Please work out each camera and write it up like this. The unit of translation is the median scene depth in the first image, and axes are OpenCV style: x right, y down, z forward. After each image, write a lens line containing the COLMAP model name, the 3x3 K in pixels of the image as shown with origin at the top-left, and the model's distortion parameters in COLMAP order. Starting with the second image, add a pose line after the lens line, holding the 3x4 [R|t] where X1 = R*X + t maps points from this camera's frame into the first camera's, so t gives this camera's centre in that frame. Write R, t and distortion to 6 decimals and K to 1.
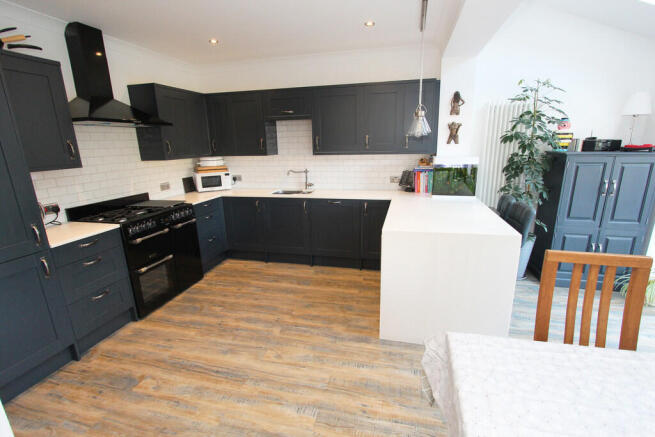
lens RADIAL K [[302.9, 0, 332.4], [0, 302.9, 218.9], [0, 0, 1]] dist [-0.014964, 0.000528]
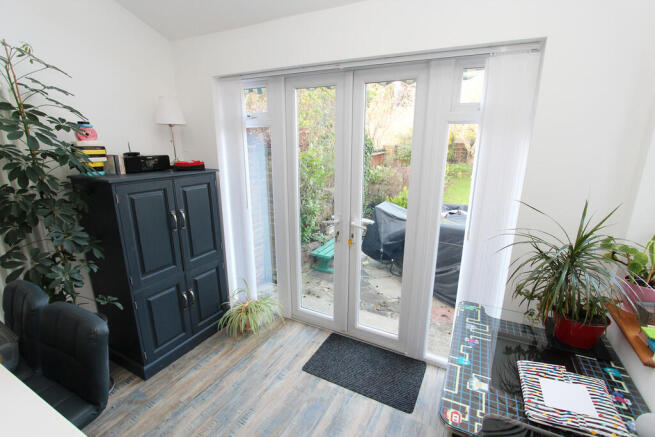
lens RADIAL K [[302.9, 0, 331.3], [0, 302.9, 221.7], [0, 0, 1]] dist [-0.014964, 0.000528]
pose [[0.227954, -0.228850, 0.946396, 0.274527], [0.237206, 0.955754, 0.173978, -0.131720], [-0.944336, 0.184831, 0.272152, 0.403341]]
